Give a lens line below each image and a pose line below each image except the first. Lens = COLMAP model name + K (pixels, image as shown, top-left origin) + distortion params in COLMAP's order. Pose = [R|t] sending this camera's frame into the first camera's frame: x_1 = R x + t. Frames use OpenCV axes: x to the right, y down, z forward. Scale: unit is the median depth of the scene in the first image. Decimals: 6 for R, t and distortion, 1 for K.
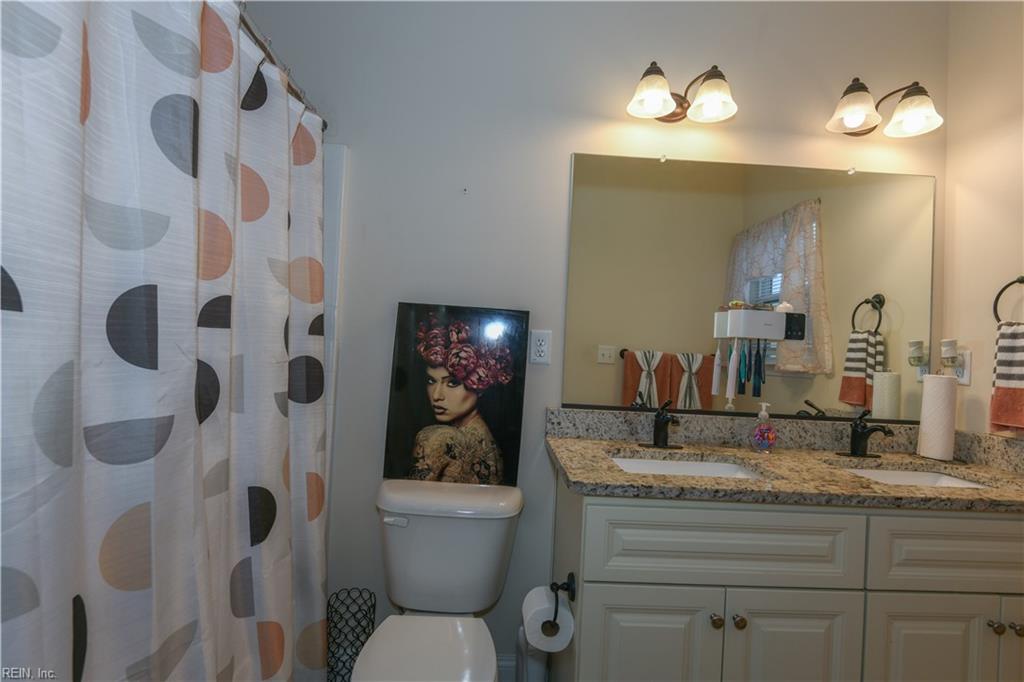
lens RADIAL K [[479.8, 0, 509.7], [0, 479.8, 338.9], [0, 0, 1]] dist [0.004503, -0.007771]
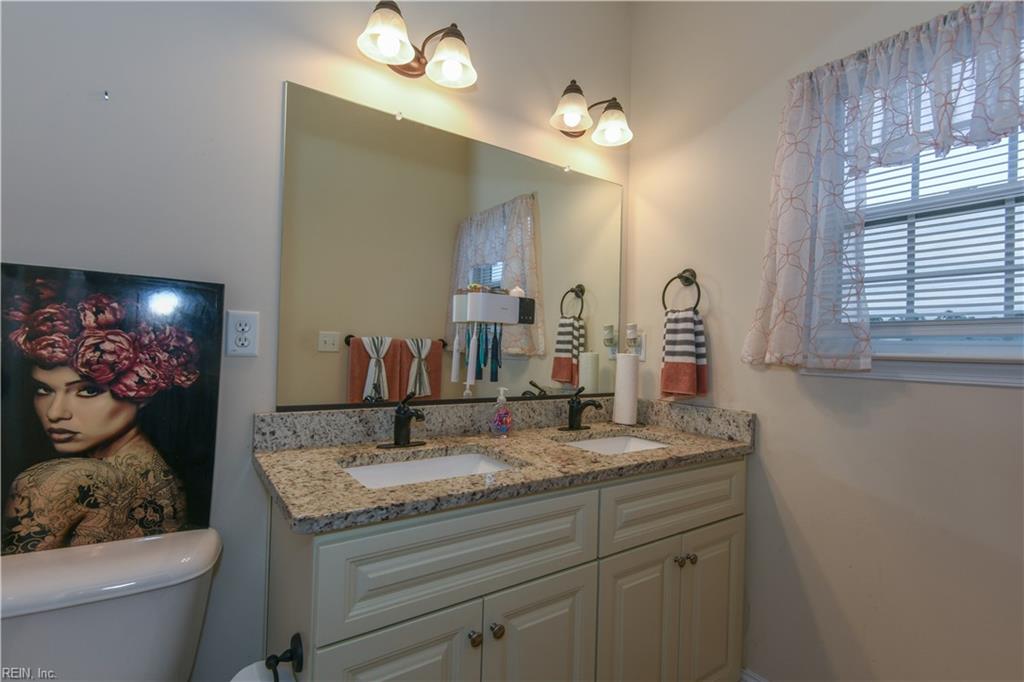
lens RADIAL K [[479.8, 0, 511.6], [0, 479.8, 343.2], [0, 0, 1]] dist [0.004503, -0.007771]
pose [[0.839994, -0.021307, 0.542178, 0.010764], [0.000661, 0.999268, 0.038245, 0.004123], [-0.542596, -0.031767, 0.839393, 0.155531]]
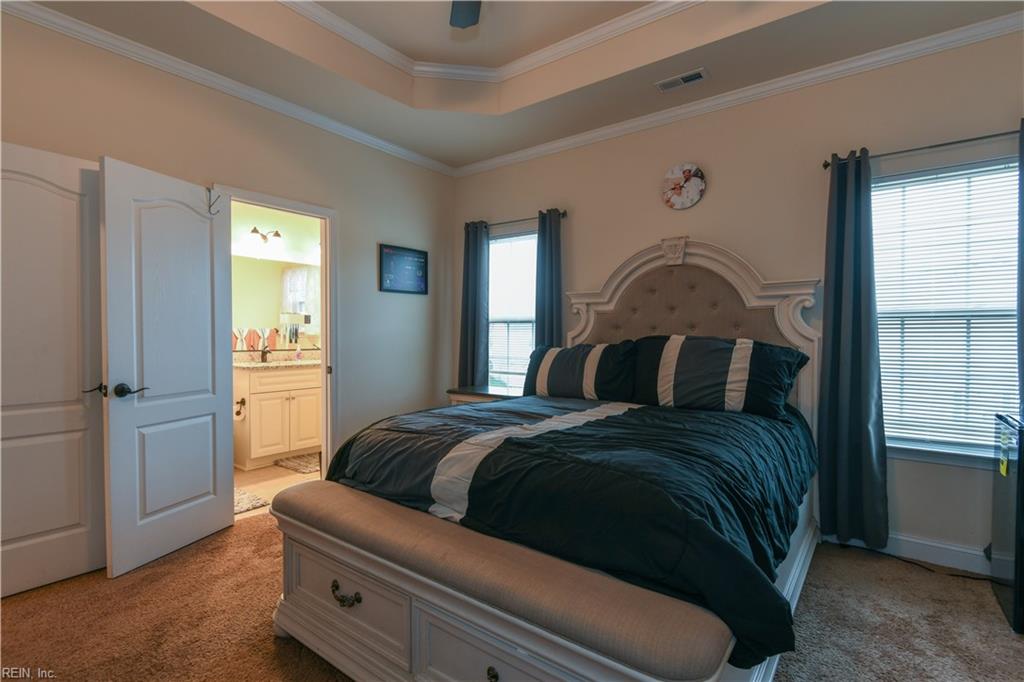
lens RADIAL K [[479.8, 0, 514.2], [0, 479.8, 344.4], [0, 0, 1]] dist [0.004503, -0.007771]
pose [[0.626184, -0.066568, 0.776828, -0.953544], [0.007489, 0.996816, 0.079383, -0.099525], [-0.779639, -0.043891, 0.624689, -1.920045]]
